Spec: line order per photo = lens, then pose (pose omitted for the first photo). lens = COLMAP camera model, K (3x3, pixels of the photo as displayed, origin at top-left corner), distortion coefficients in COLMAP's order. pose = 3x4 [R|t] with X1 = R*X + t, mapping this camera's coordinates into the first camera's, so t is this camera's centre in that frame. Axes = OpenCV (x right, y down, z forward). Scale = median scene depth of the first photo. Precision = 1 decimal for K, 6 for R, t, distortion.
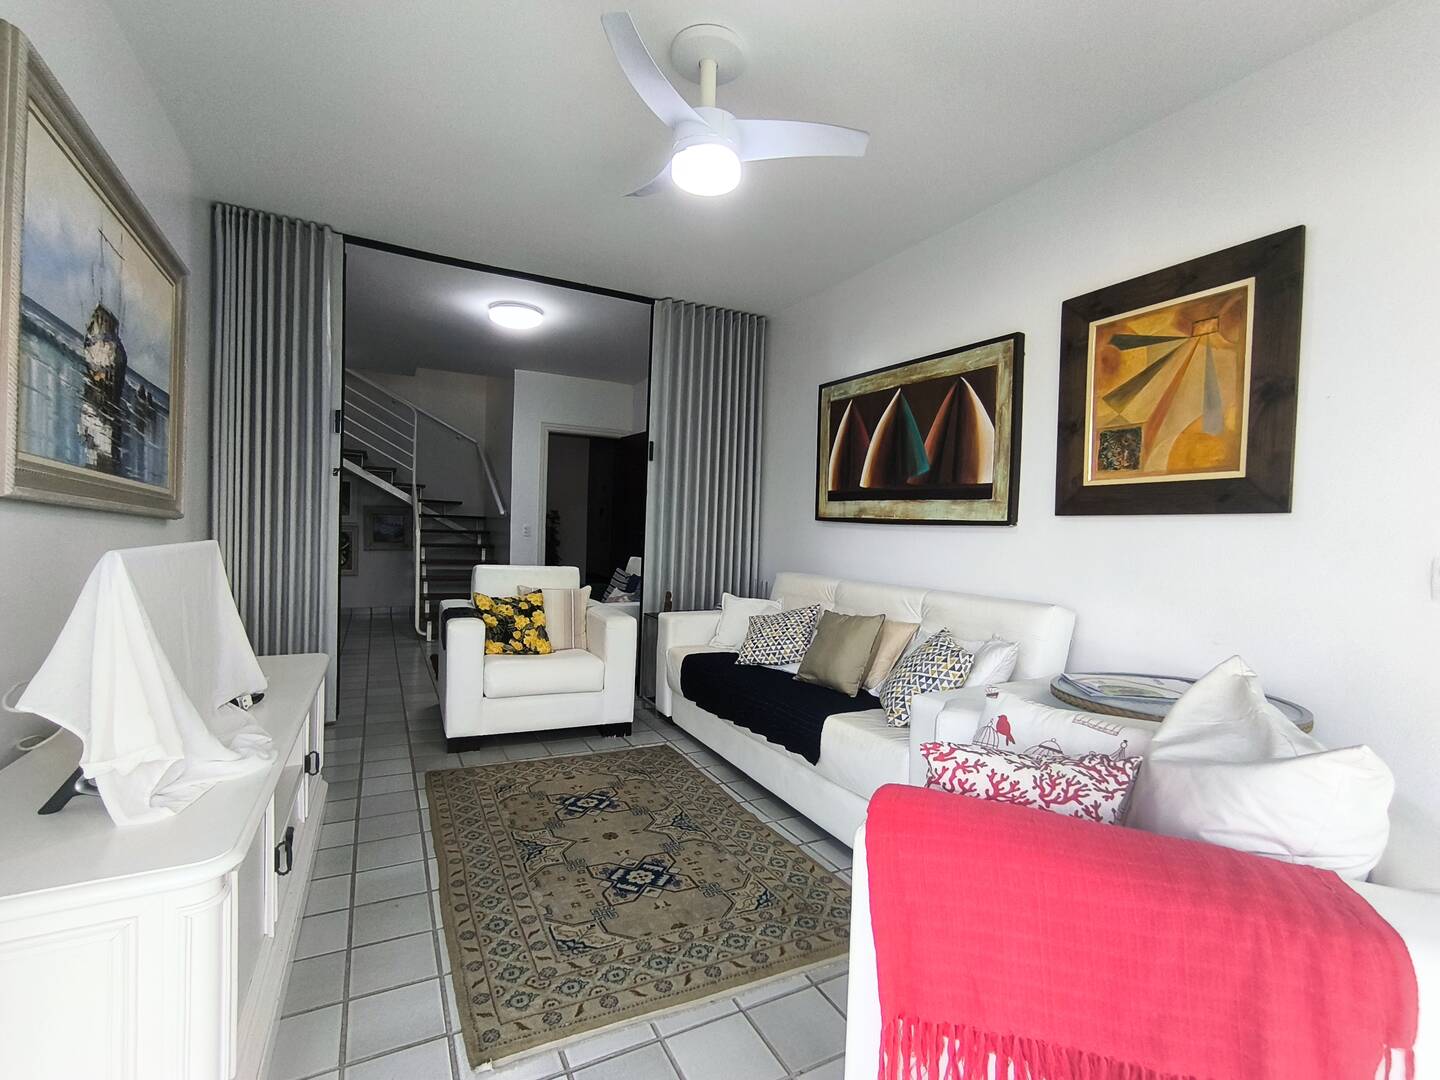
lens RADIAL K [[660.1, 0, 718.9], [0, 660.1, 549.1], [0, 0, 1]] dist [0.013692, 0.000714]
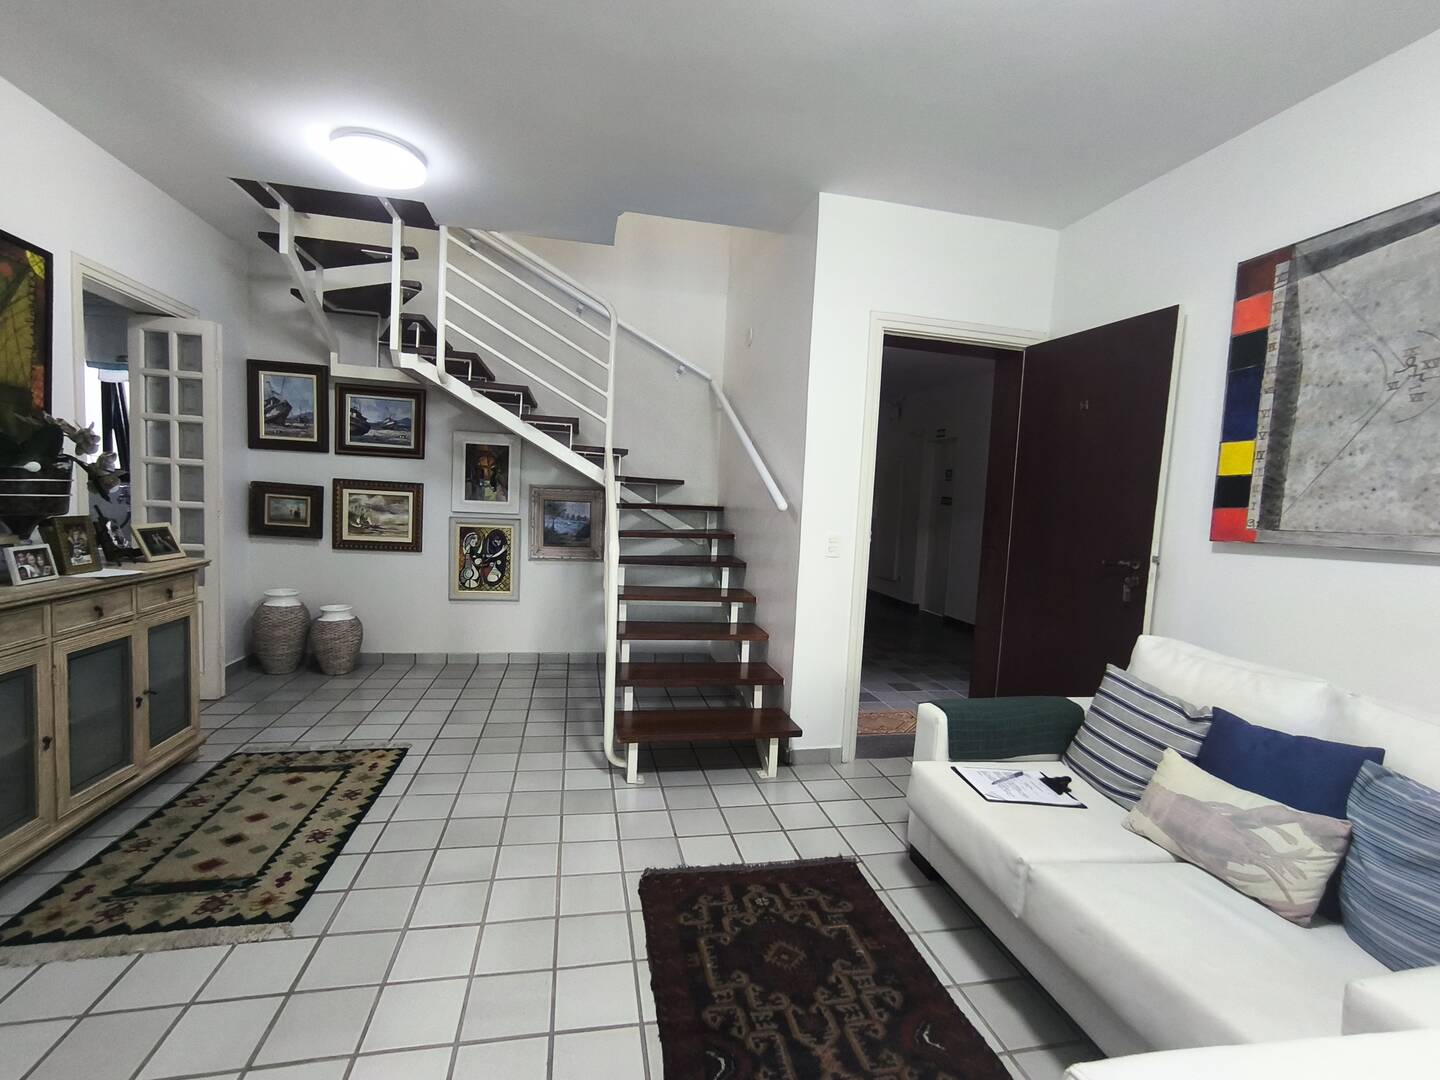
lens RADIAL K [[633.1, 0, 720.0], [0, 633.1, 540.0], [0, 0, 1]] dist [-0.041604, 0.014190]
pose [[0.965604, 0.027459, -0.258563, -0.472024], [-0.019775, 0.999283, 0.032273, -0.082787], [0.259264, -0.026050, 0.965455, 1.043085]]
